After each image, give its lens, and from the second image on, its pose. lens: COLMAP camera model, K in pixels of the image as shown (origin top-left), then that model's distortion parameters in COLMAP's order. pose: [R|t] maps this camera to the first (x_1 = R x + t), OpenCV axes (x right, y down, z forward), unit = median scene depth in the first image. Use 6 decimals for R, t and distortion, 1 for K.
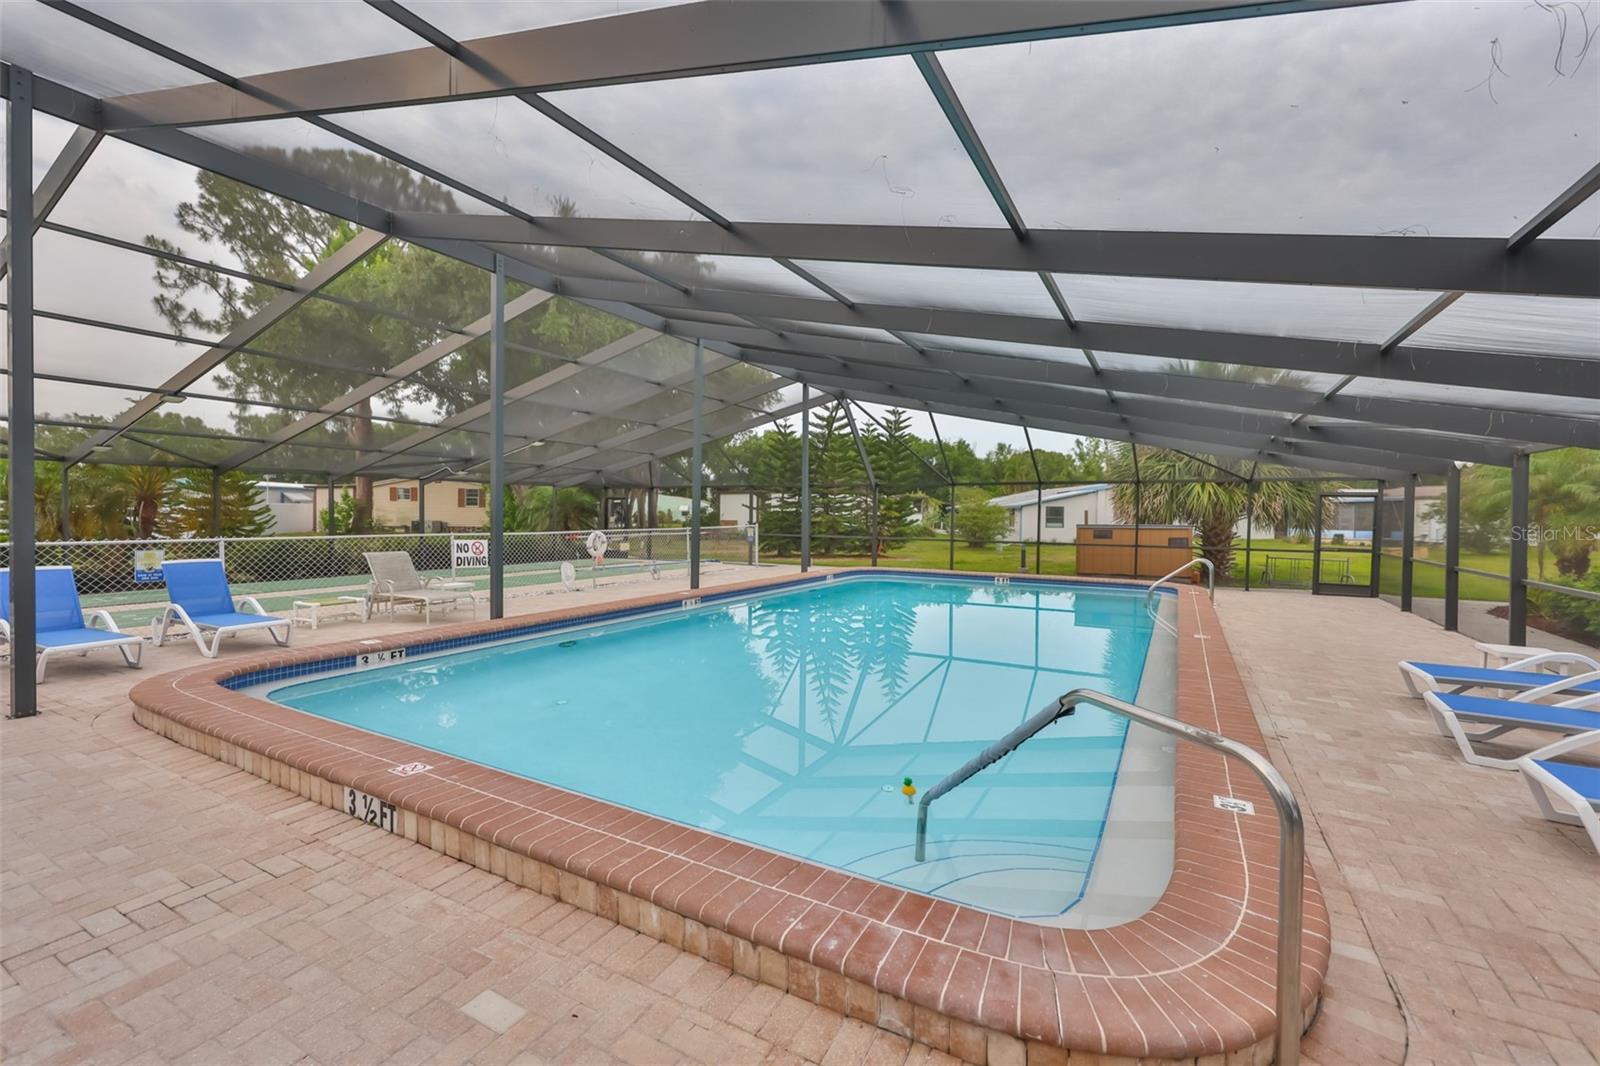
lens RADIAL K [[688.6, 0, 801.5], [0, 688.6, 525.8], [0, 0, 1]] dist [-0.001903, 0.000541]
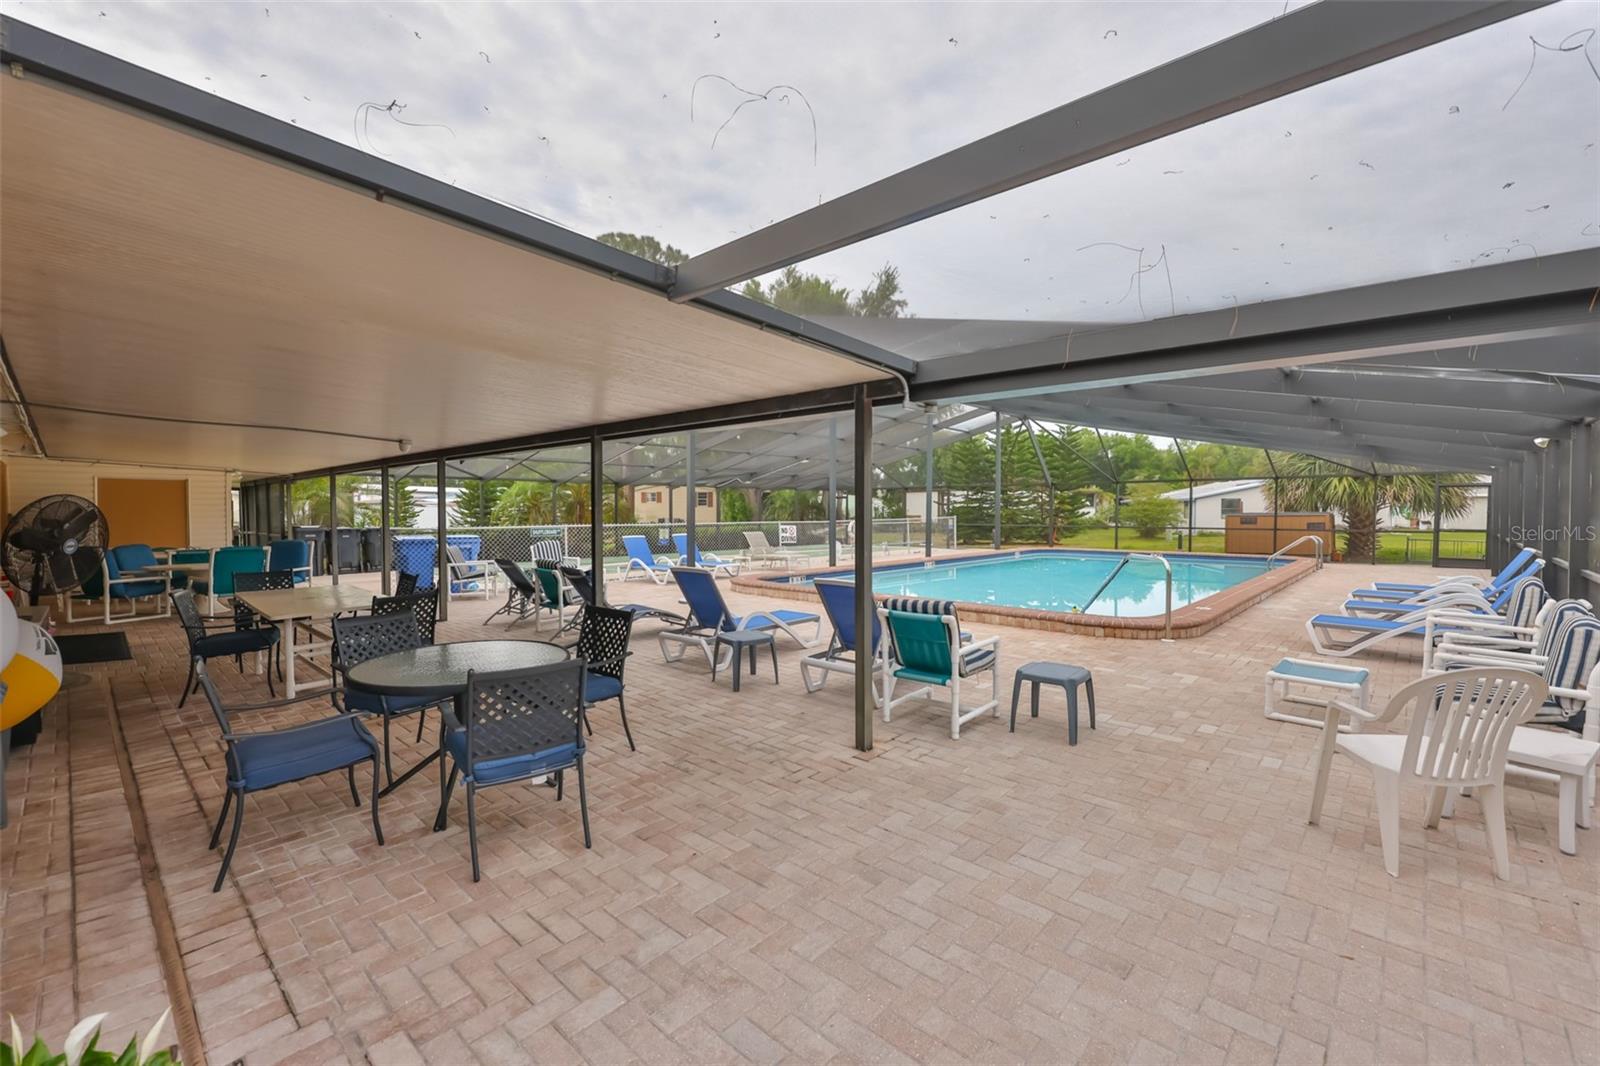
lens RADIAL K [[688.6, 0, 794.6], [0, 688.6, 537.2], [0, 0, 1]] dist [-0.001903, 0.000541]
pose [[0.970835, -0.003361, -0.239724, -0.033470], [0.008235, 0.999779, 0.019330, 0.006957], [0.239606, -0.020740, 0.970649, -0.236590]]
